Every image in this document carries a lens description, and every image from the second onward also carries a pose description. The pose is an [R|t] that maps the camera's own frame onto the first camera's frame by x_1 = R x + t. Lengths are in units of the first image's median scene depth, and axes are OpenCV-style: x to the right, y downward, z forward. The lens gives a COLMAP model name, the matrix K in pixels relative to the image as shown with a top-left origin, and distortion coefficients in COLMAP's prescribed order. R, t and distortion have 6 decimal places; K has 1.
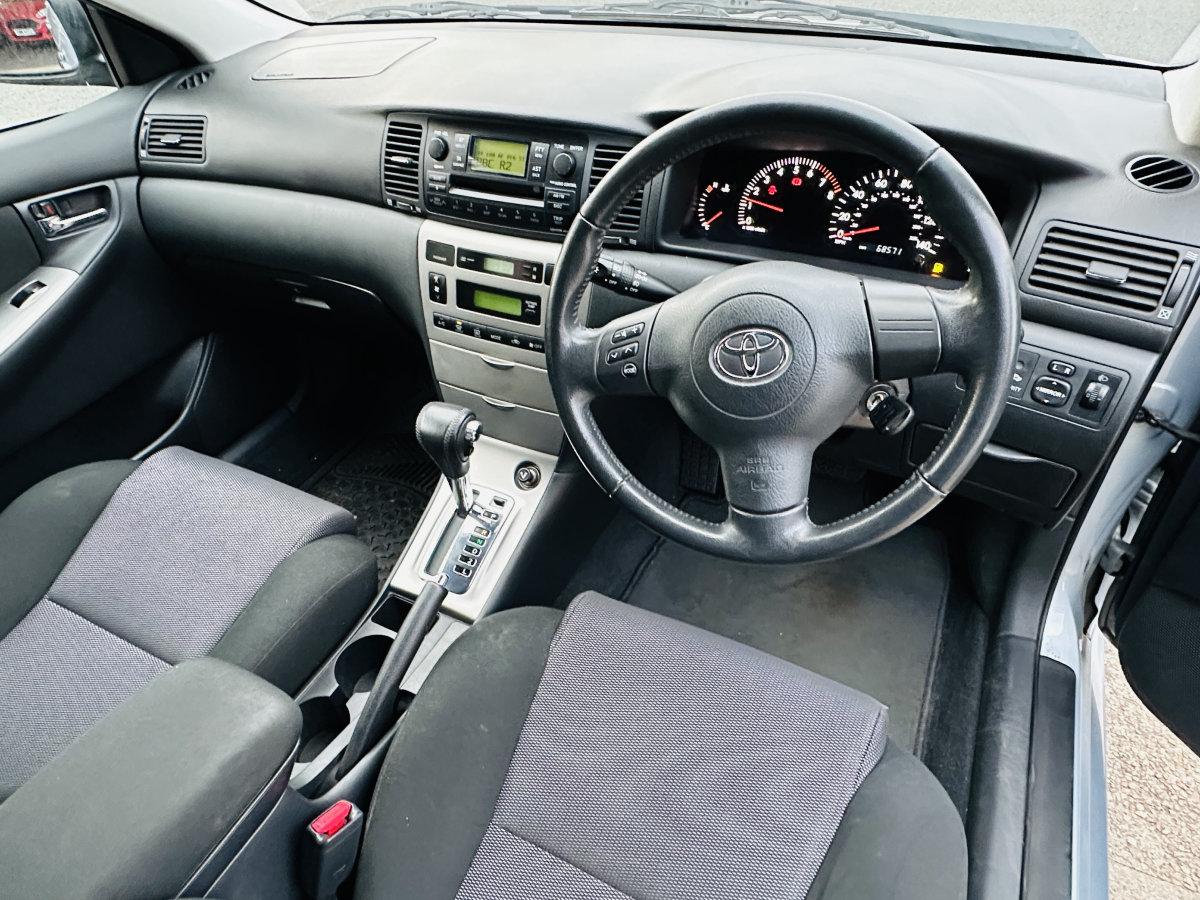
lens RADIAL K [[728.4, 0, 588.9], [0, 728.4, 458.3], [0, 0, 1]] dist [-0.010467, 0.007430]
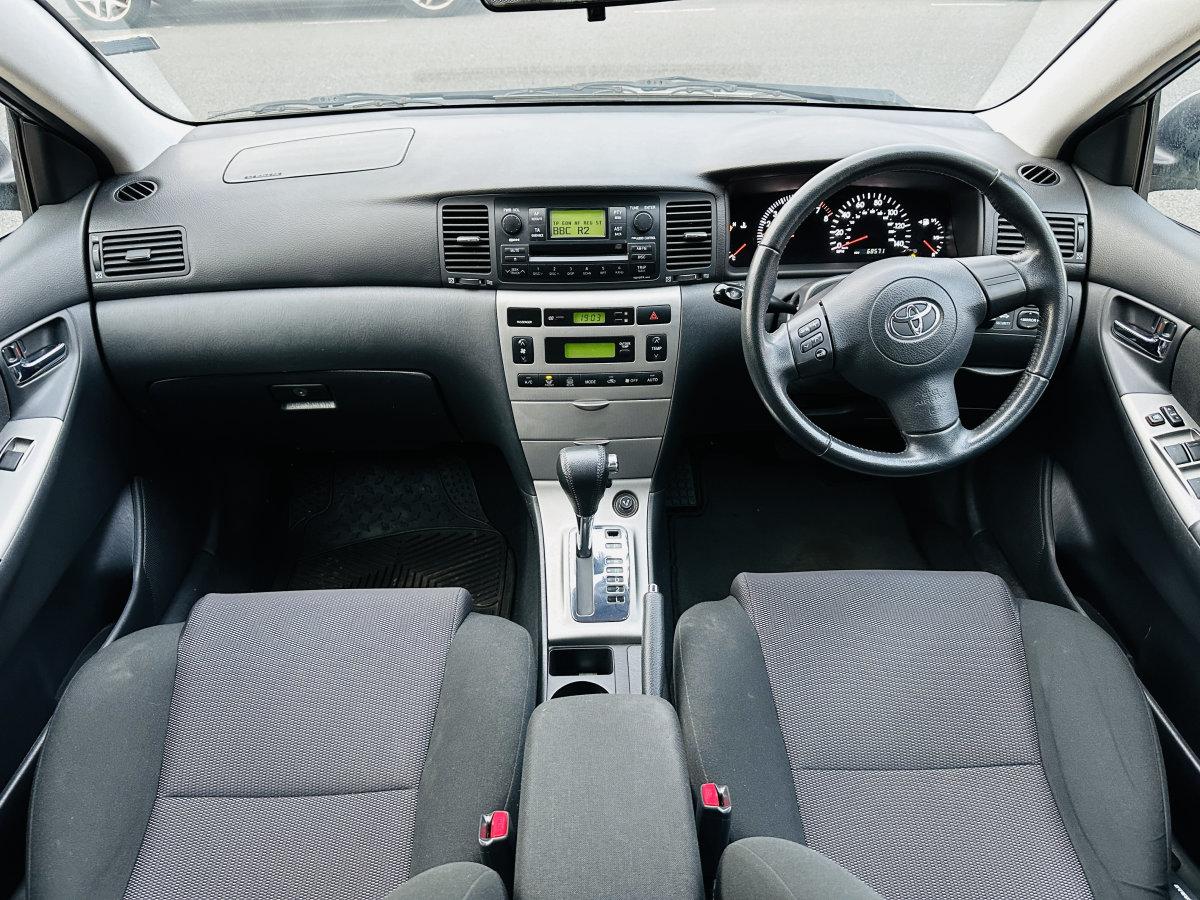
lens RADIAL K [[848.4, 0, 597.6], [0, 848.4, 461.4], [0, 0, 1]] dist [0.028138, -0.032116]
pose [[0.876954, -0.236571, 0.418314, -0.730599], [0.285881, 0.956484, -0.058397, 0.027990], [-0.386296, 0.170799, 0.906423, -0.152069]]
